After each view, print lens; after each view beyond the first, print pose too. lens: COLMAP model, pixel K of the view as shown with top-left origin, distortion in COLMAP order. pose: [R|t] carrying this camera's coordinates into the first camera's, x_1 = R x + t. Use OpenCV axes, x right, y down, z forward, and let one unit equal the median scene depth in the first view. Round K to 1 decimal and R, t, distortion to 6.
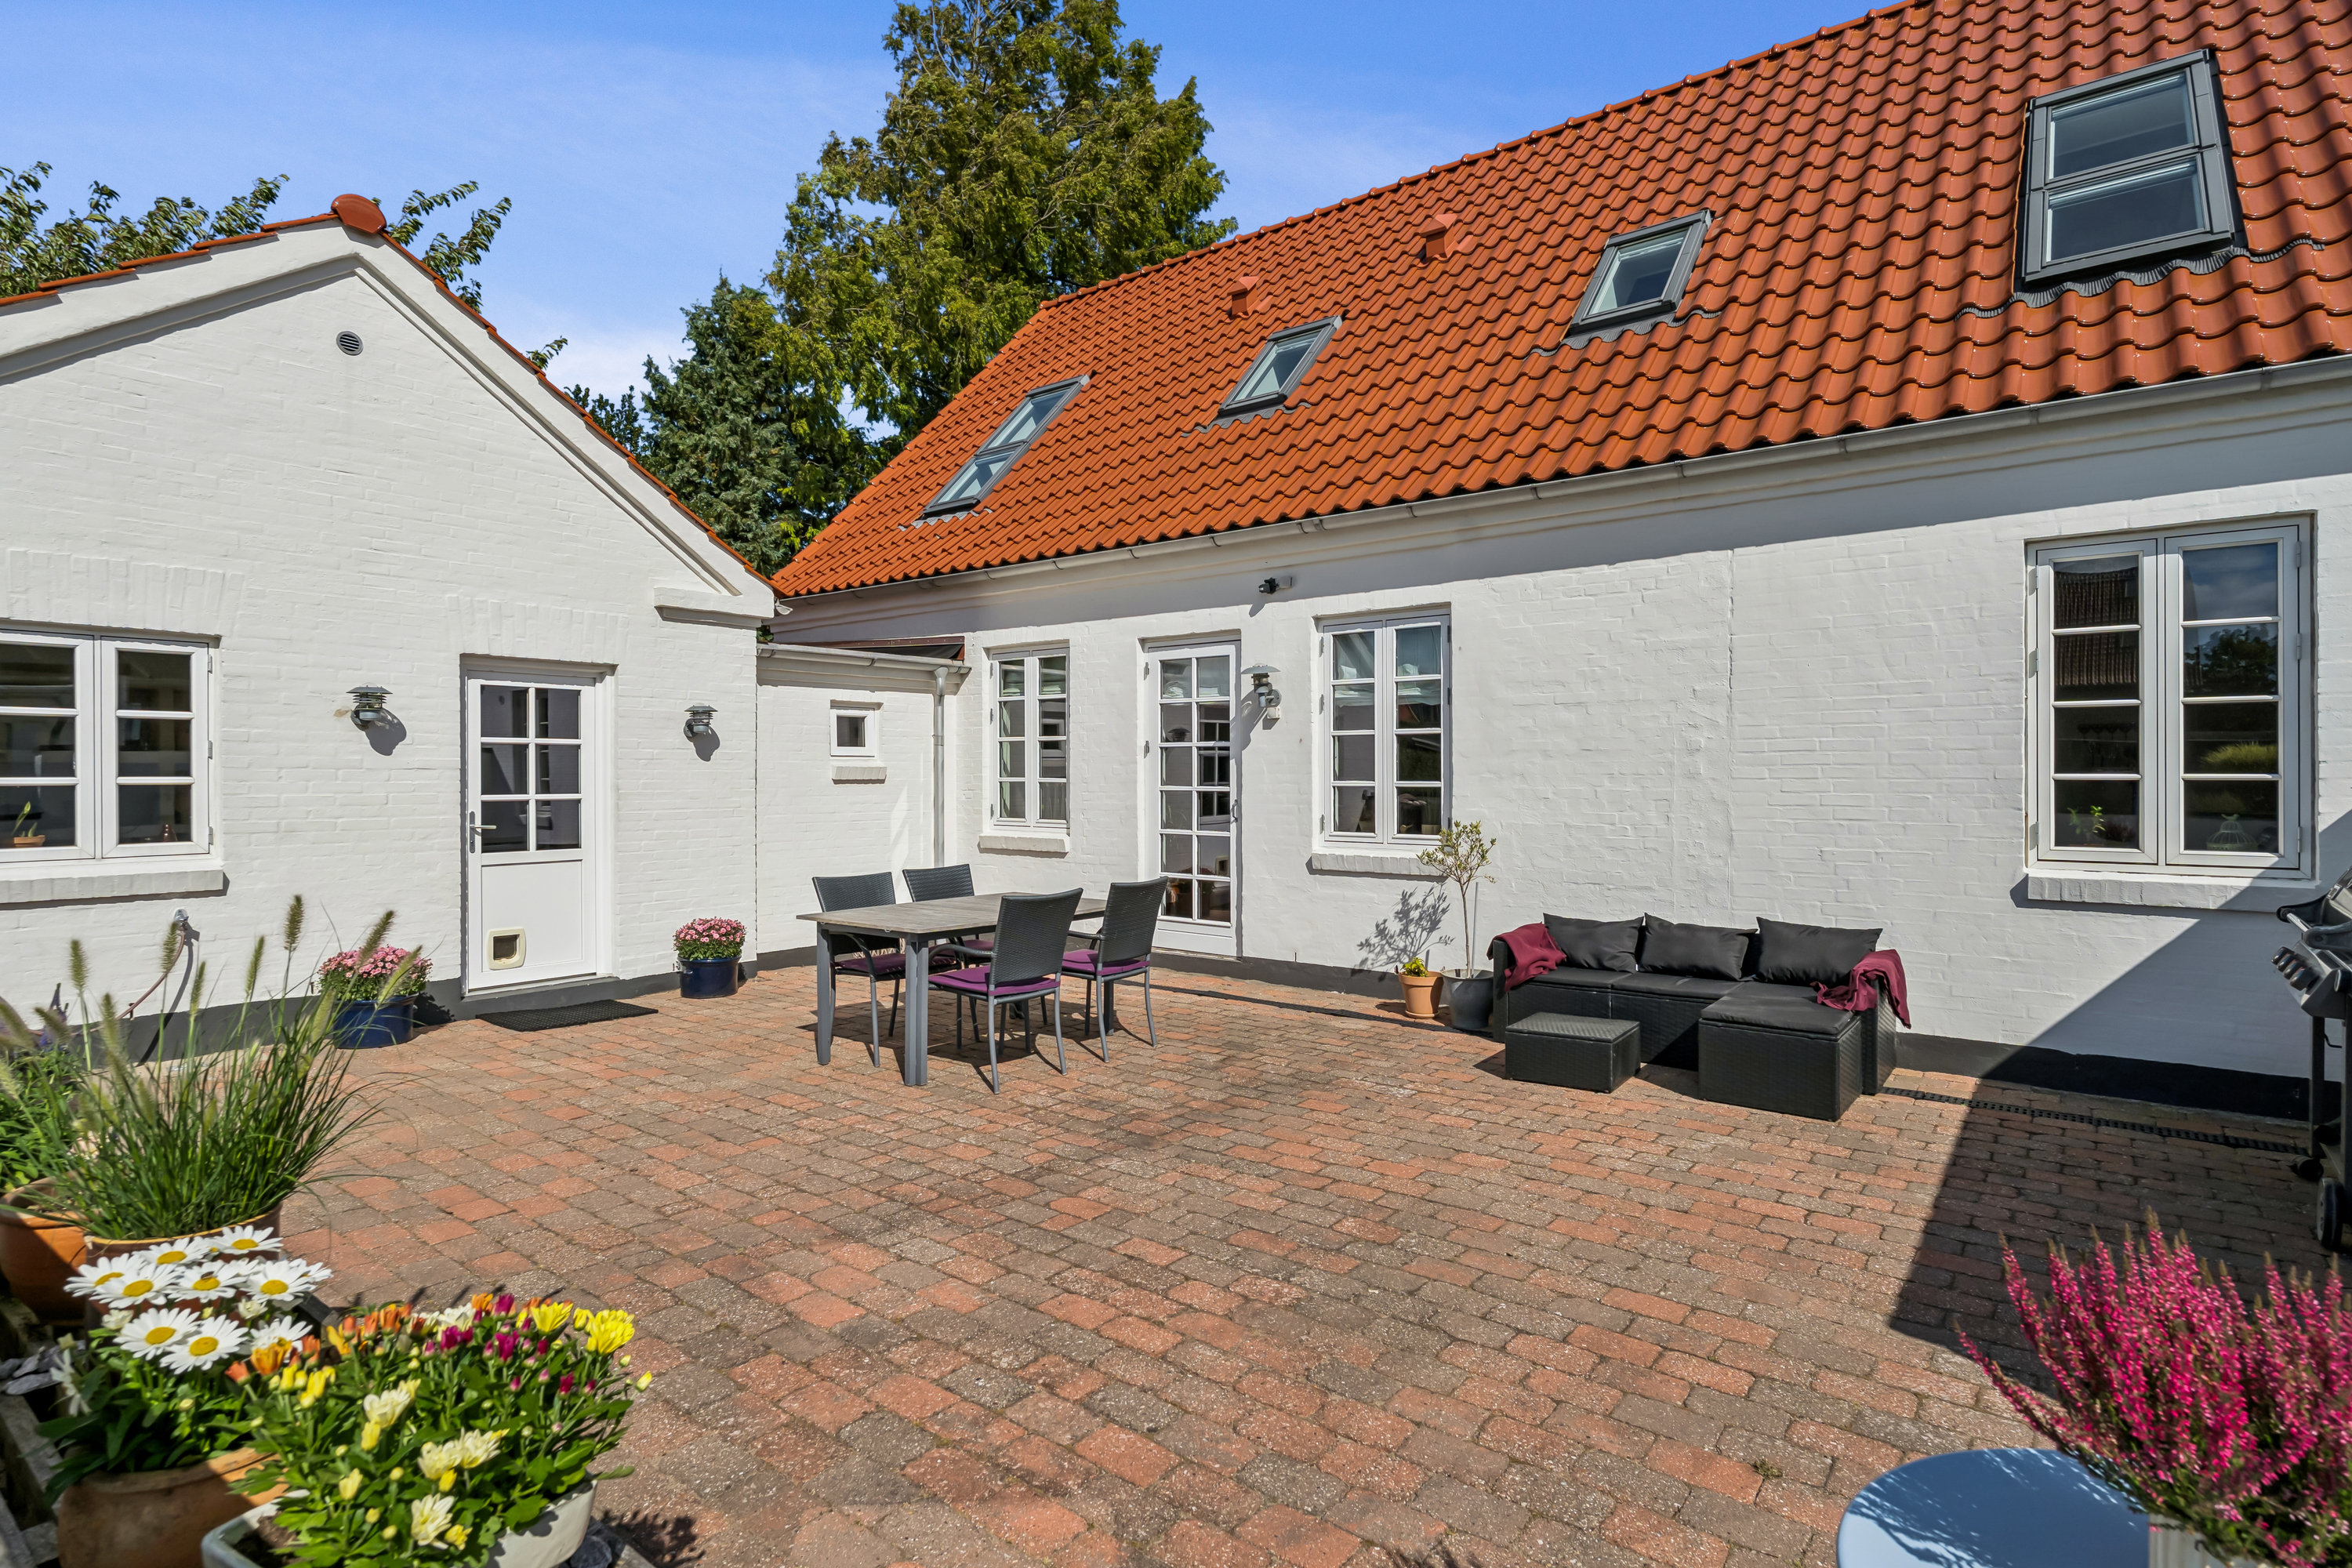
lens RADIAL K [[1158.5, 0, 1176.0], [0, 1158.5, 784.0], [0, 0, 1]] dist [-0.004584, 0.000416]
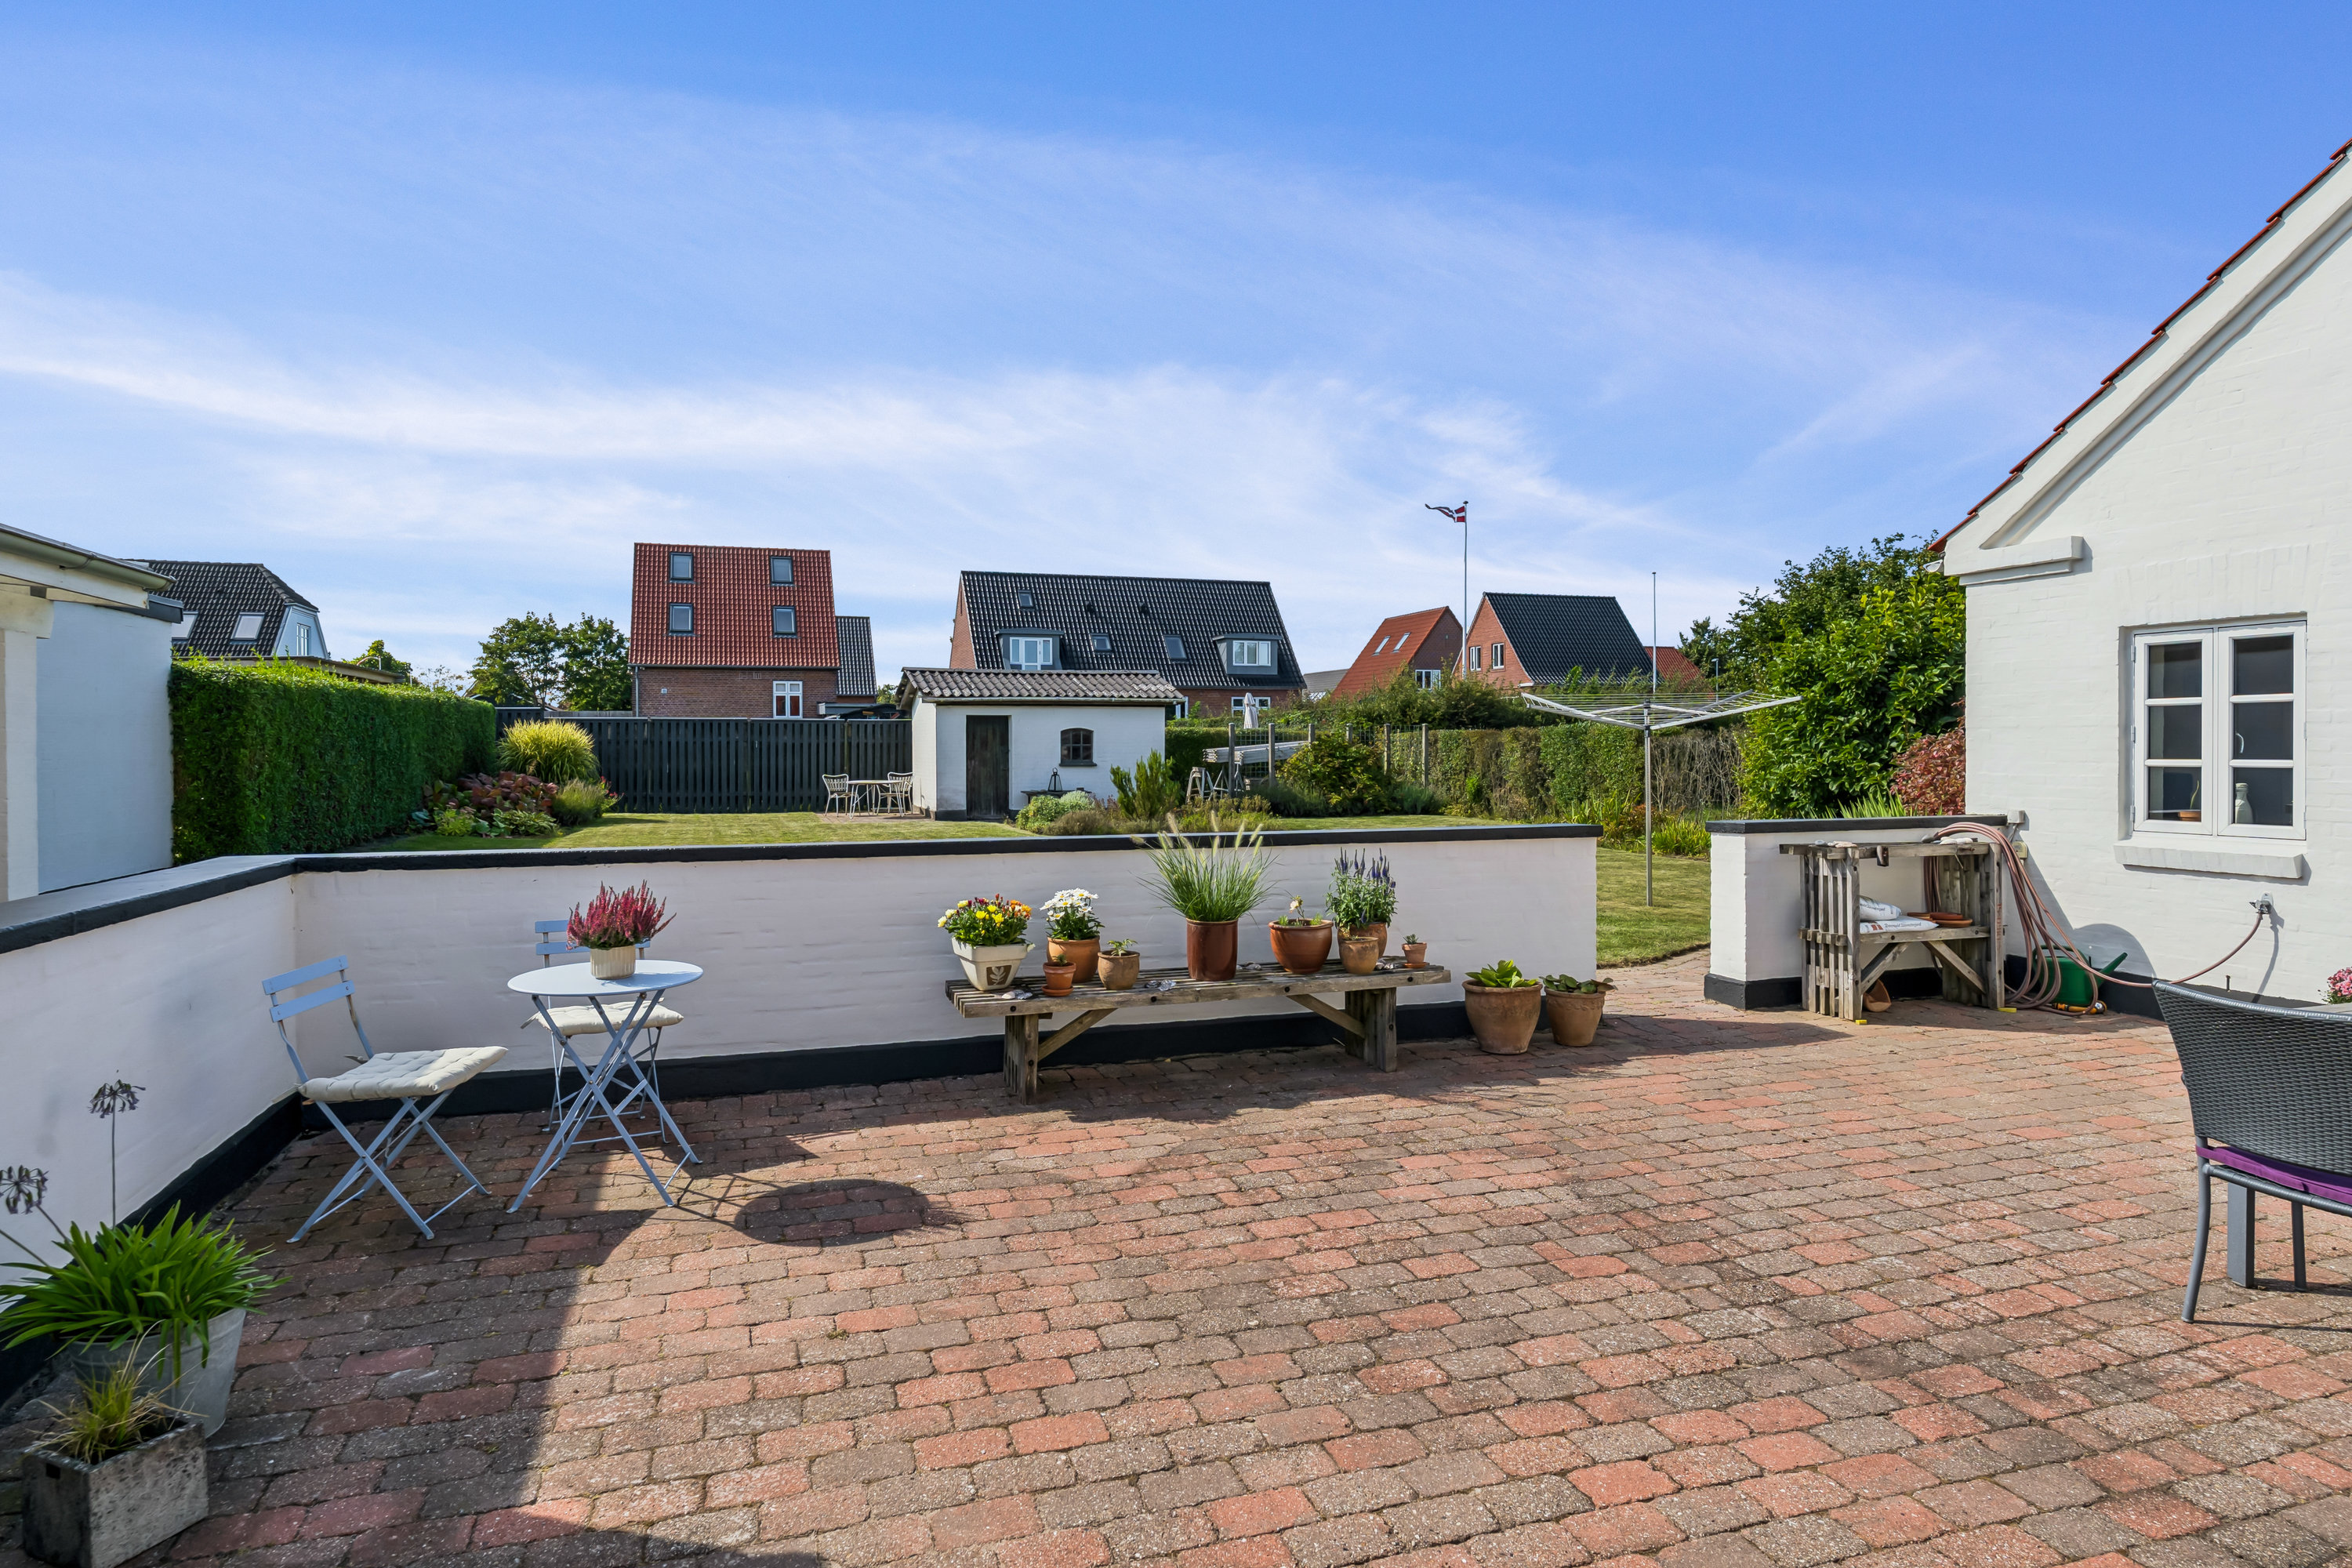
lens RADIAL K [[1330.0, 0, 1176.0], [0, 1330.0, 784.0], [0, 0, 1]] dist [-0.003606, -0.000586]
pose [[-0.546585, 0.025207, -0.837024, 0.500066], [-0.000295, 0.999541, 0.030294, -0.016433], [0.837404, 0.016805, -0.546326, 0.693242]]
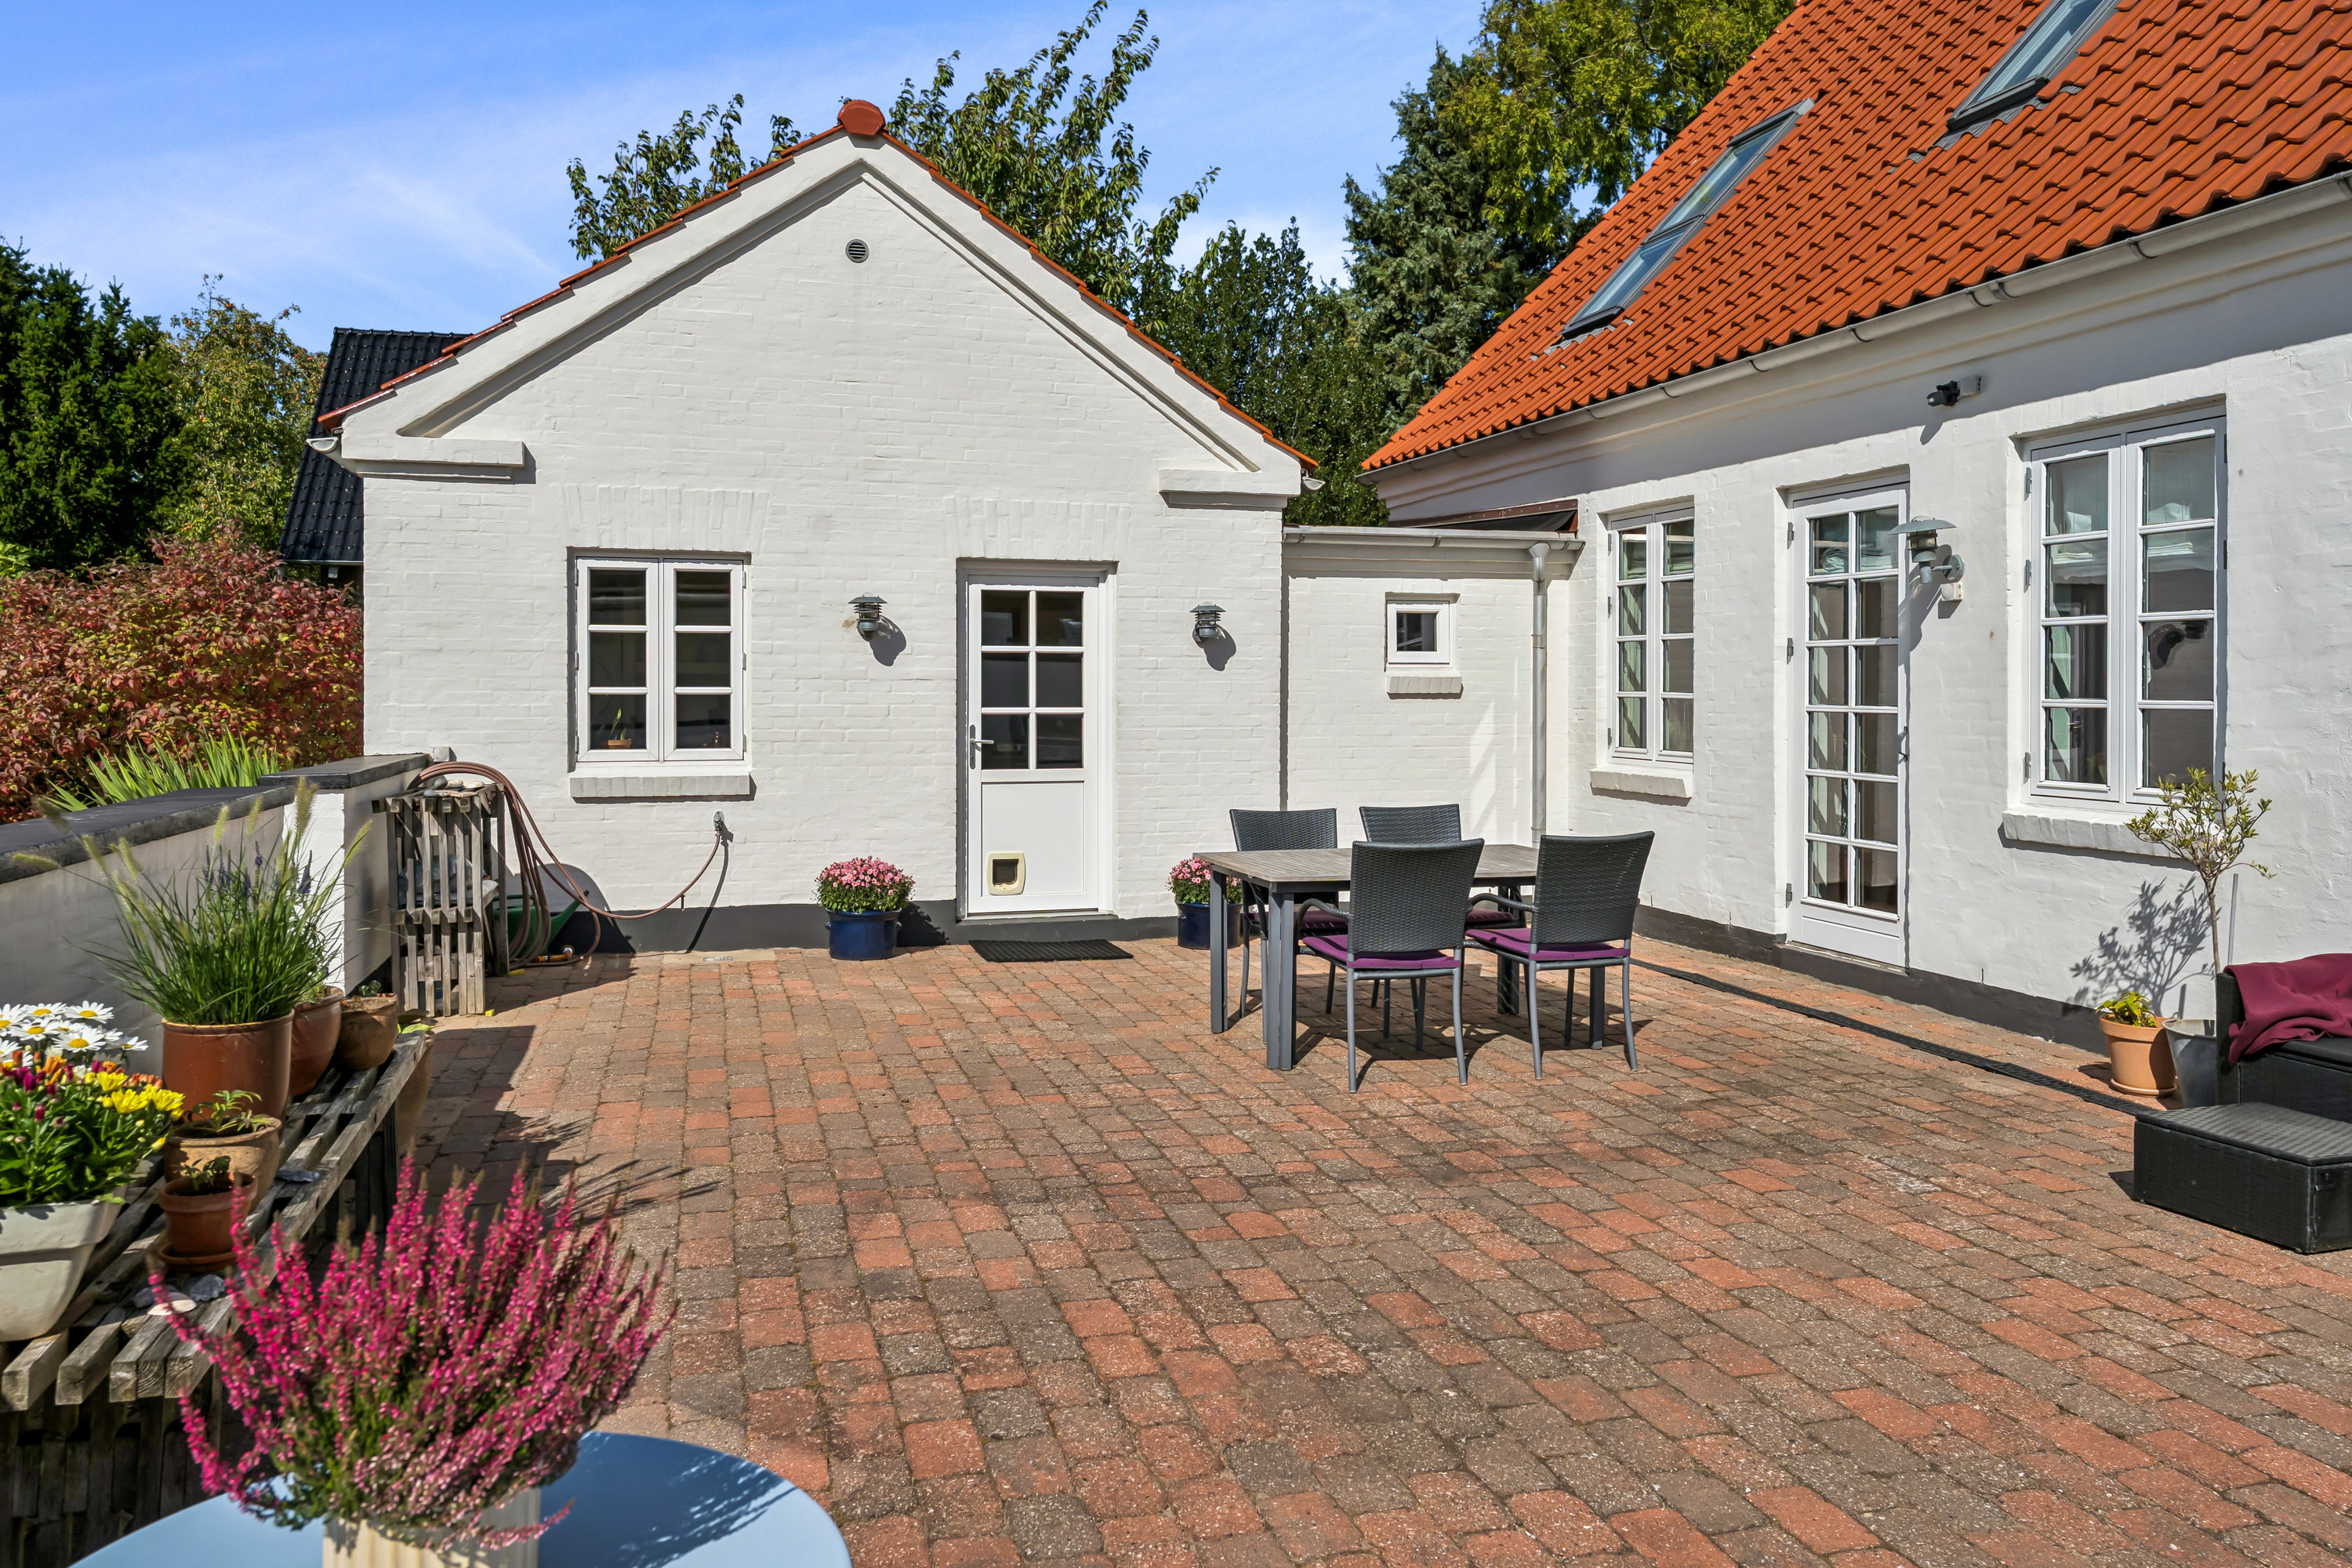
lens RADIAL K [[1598.6, 0, 1170.7], [0, 1598.6, 705.8], [0, 0, 1]] dist [0.000336, 0.001826]
pose [[0.814579, 0.009199, -0.579980, 0.275574], [-0.007248, 0.999958, 0.005680, -0.000323], [0.580008, -0.000423, 0.814611, 0.033223]]
